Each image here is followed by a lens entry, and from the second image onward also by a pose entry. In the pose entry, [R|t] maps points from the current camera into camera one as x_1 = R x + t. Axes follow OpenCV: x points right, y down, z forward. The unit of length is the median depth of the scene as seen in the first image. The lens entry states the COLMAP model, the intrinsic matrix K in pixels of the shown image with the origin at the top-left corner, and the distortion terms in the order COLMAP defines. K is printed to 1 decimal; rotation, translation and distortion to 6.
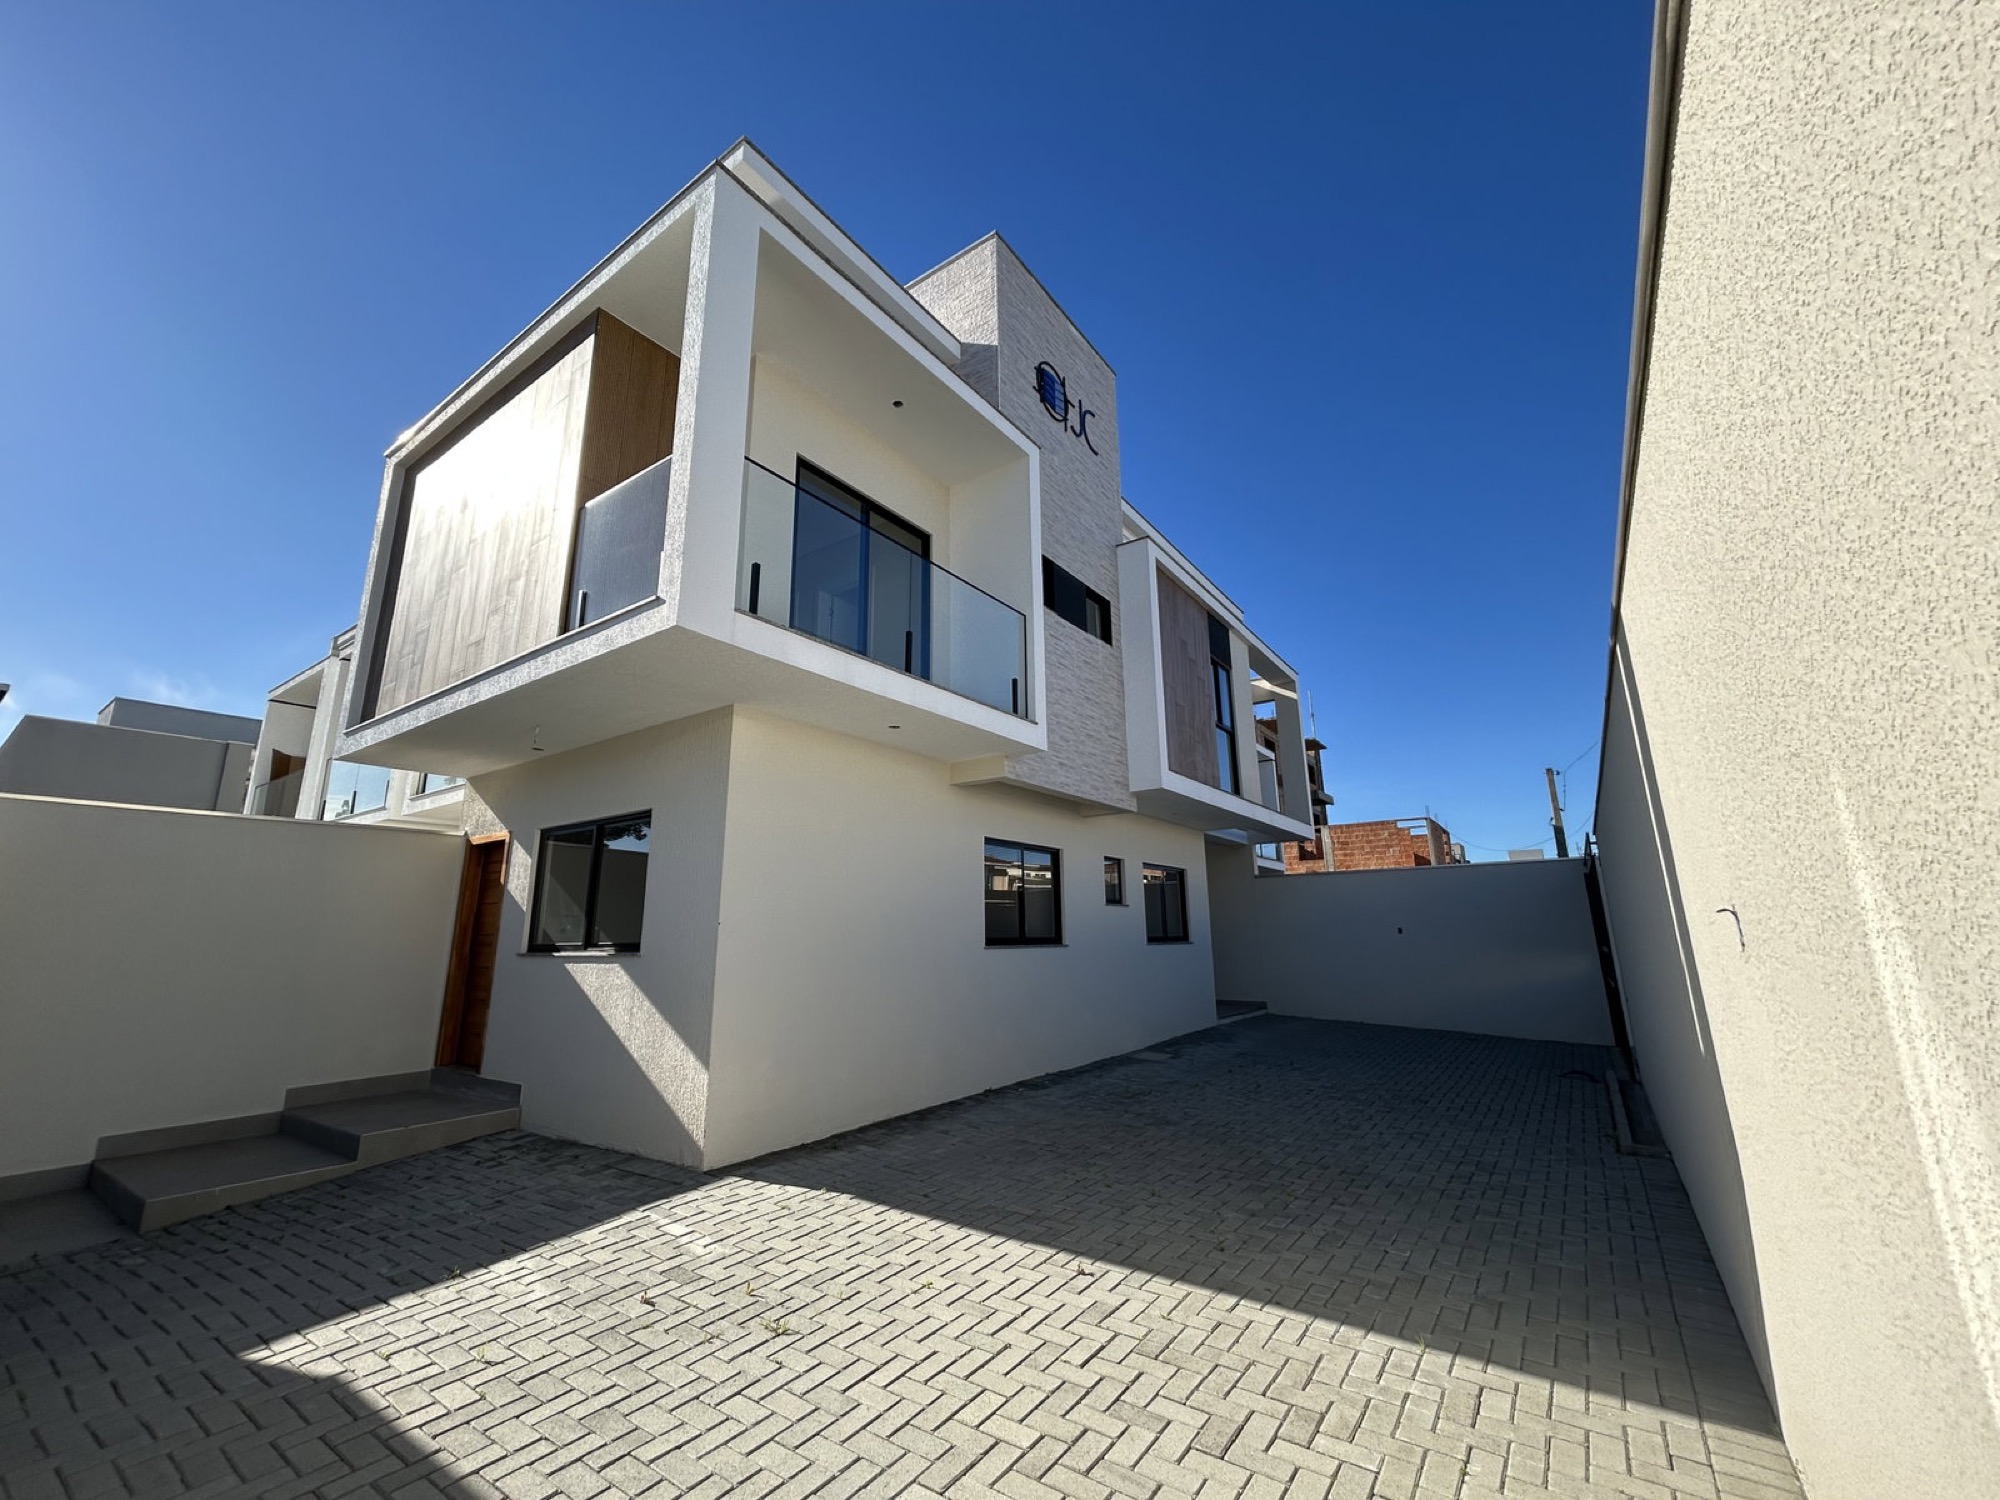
lens RADIAL K [[791.8, 0, 1014.8], [0, 791.8, 749.0], [0, 0, 1]] dist [-0.006346, 0.001367]
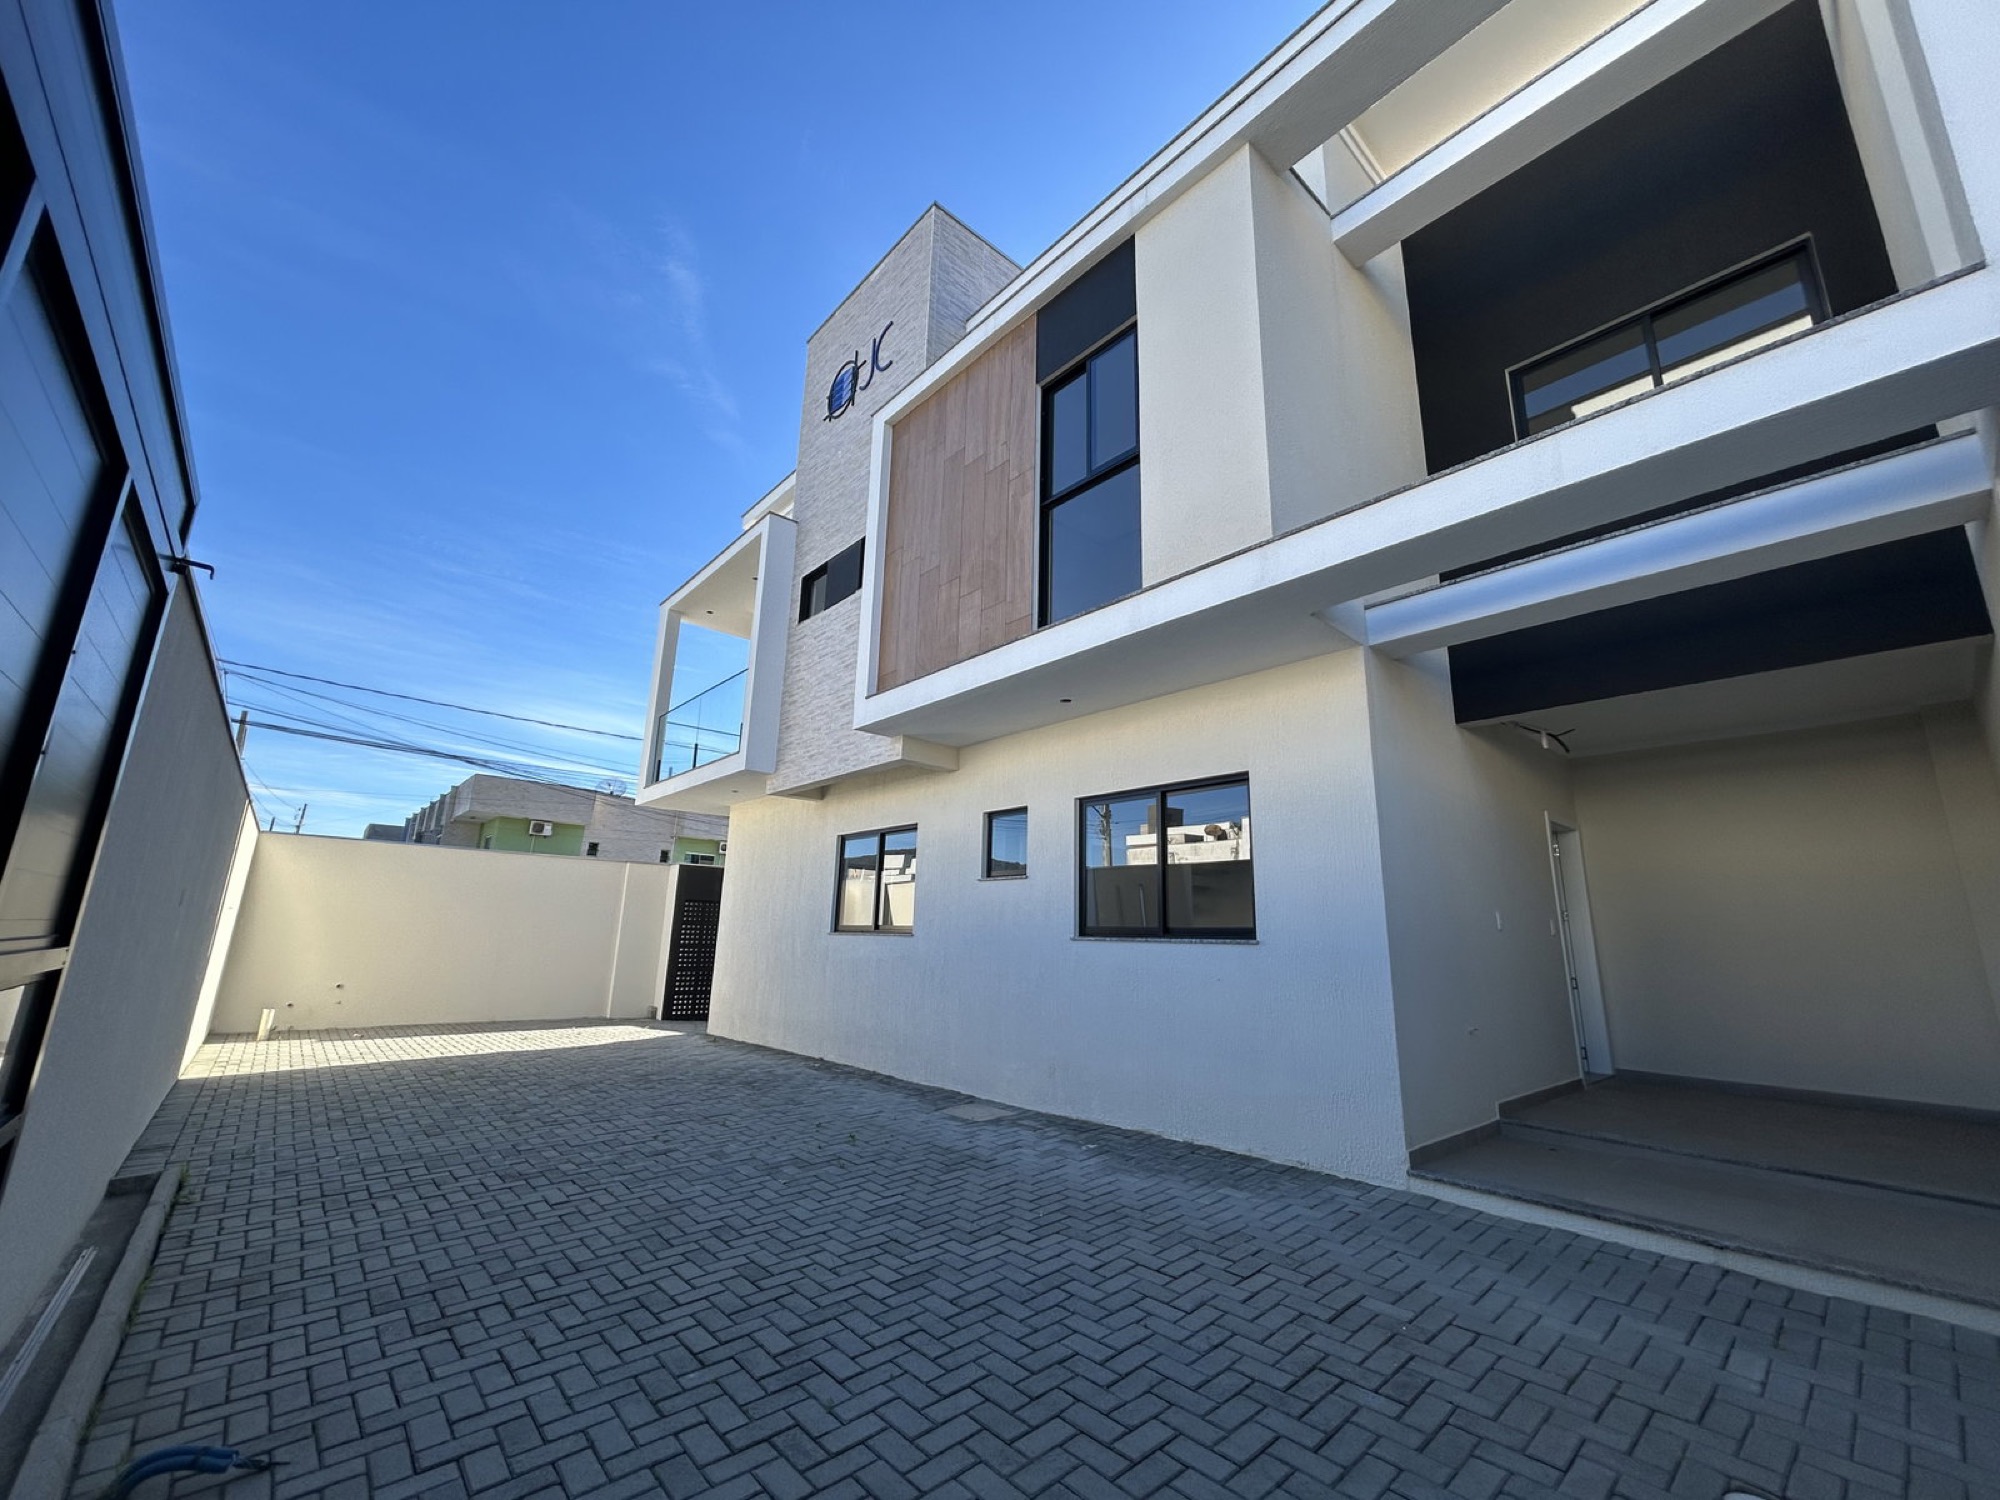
lens RADIAL K [[791.8, 0, 1018.8], [0, 791.8, 742.1], [0, 0, 1]] dist [-0.006346, 0.001367]
pose [[-0.215470, -0.213240, -0.952944, 0.798181], [0.216597, 0.941122, -0.259569, 0.265423], [0.952186, -0.262334, -0.156596, 1.148290]]
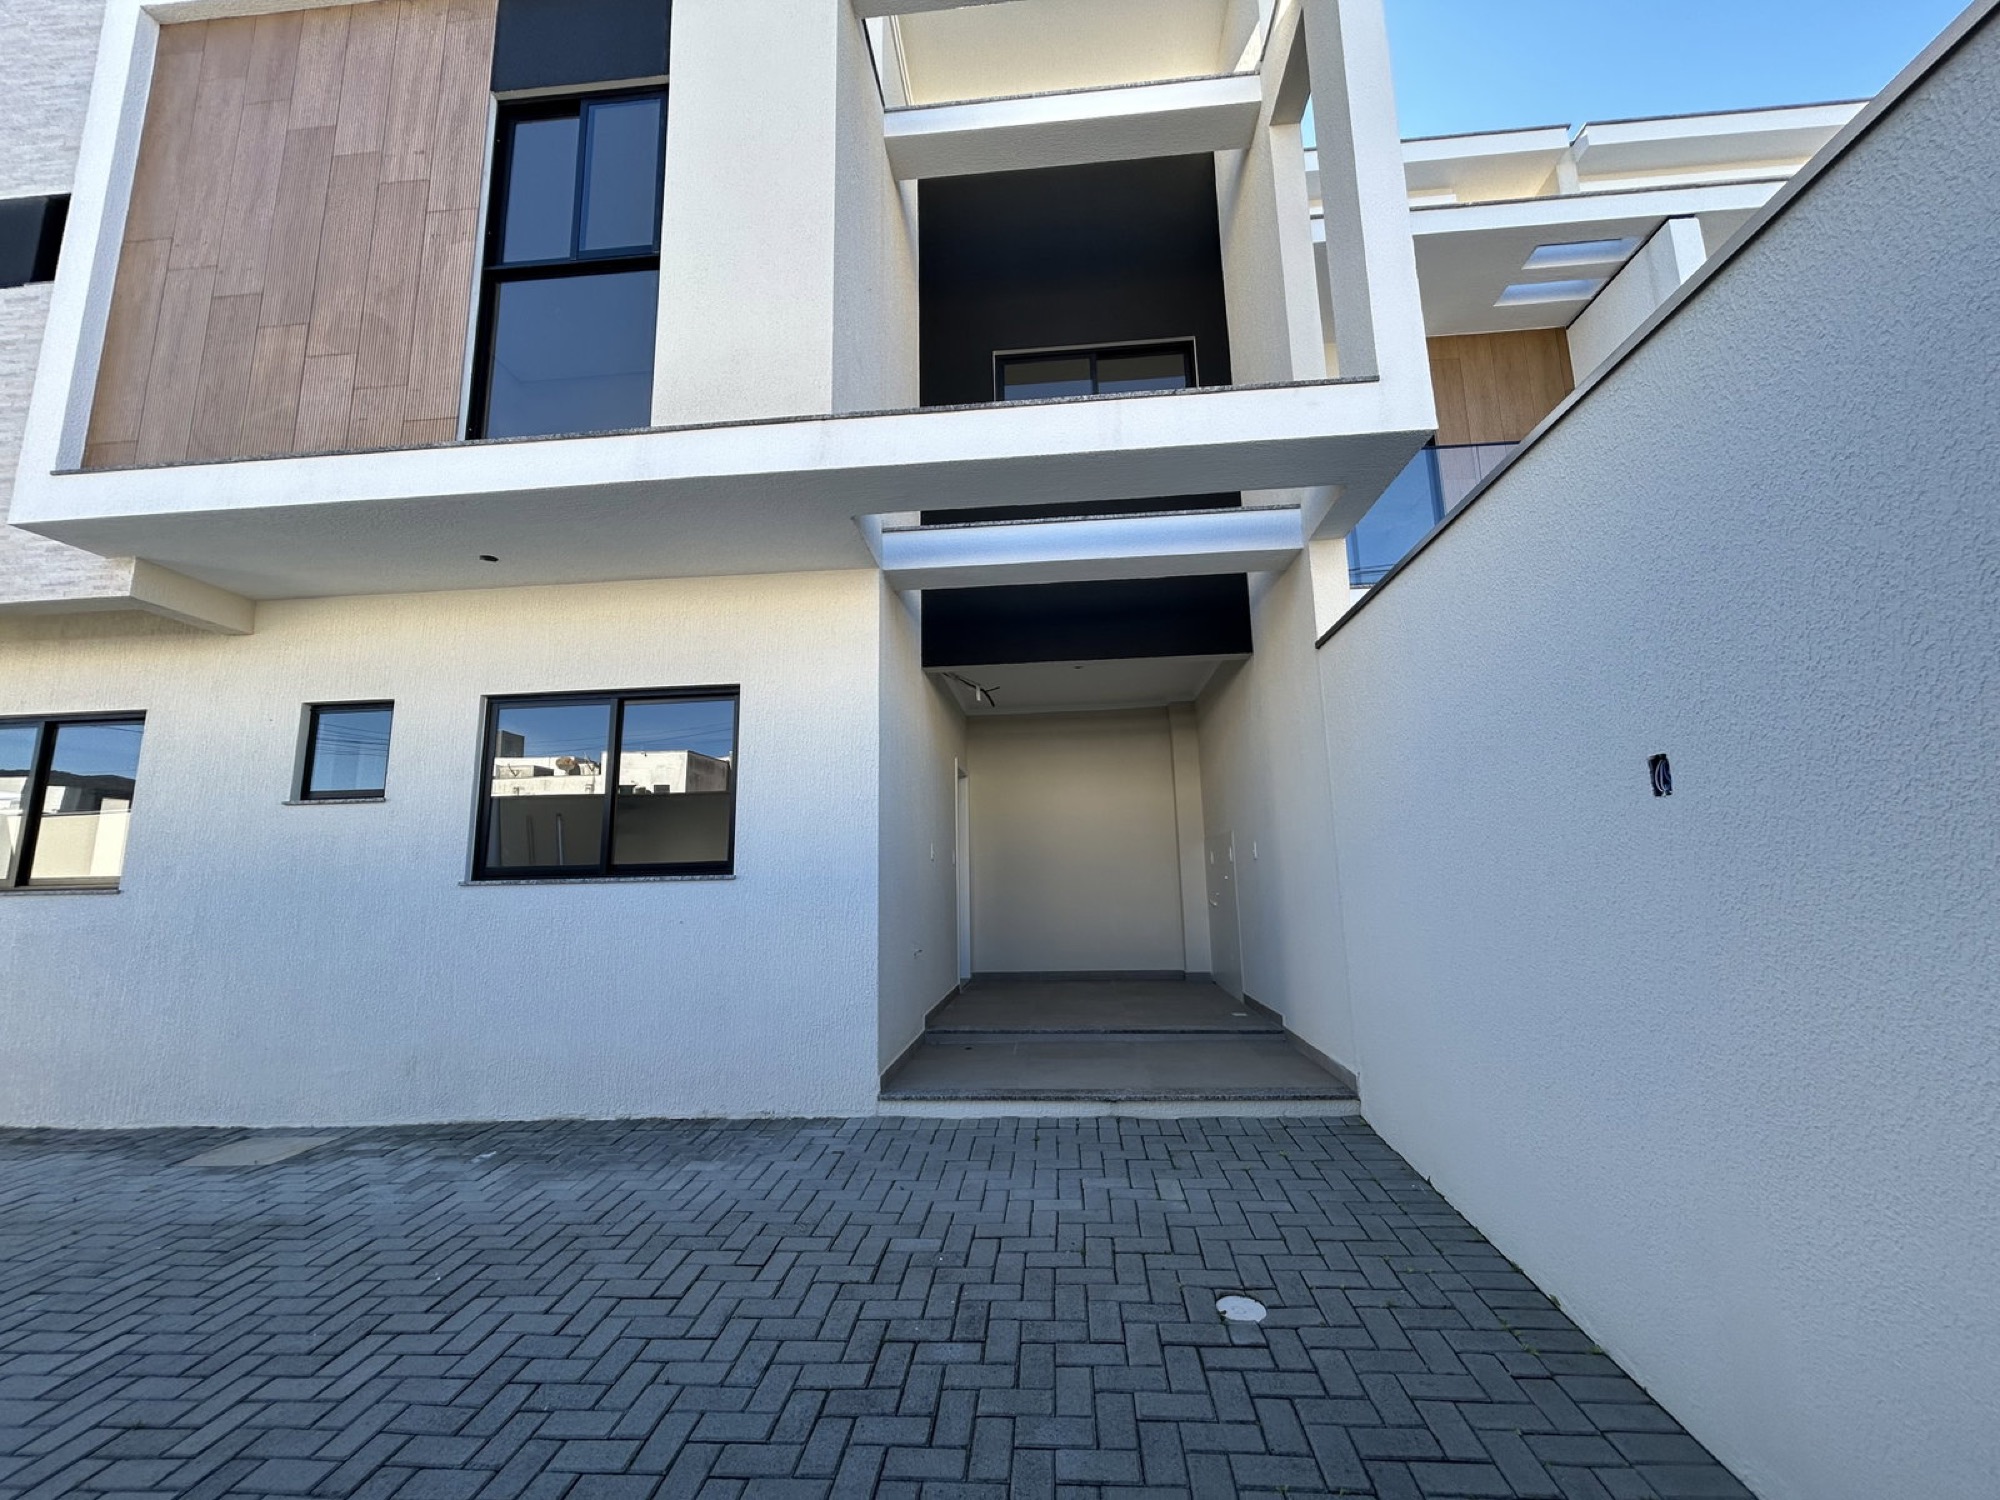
lens RADIAL K [[791.8, 0, 999.7], [0, 791.8, 738.7], [0, 0, 1]] dist [-0.006346, 0.001367]
pose [[0.512194, -0.134318, -0.848302, 0.705953], [0.213829, 0.976538, -0.025515, 0.253288], [0.831826, -0.168323, 0.528898, 1.070708]]
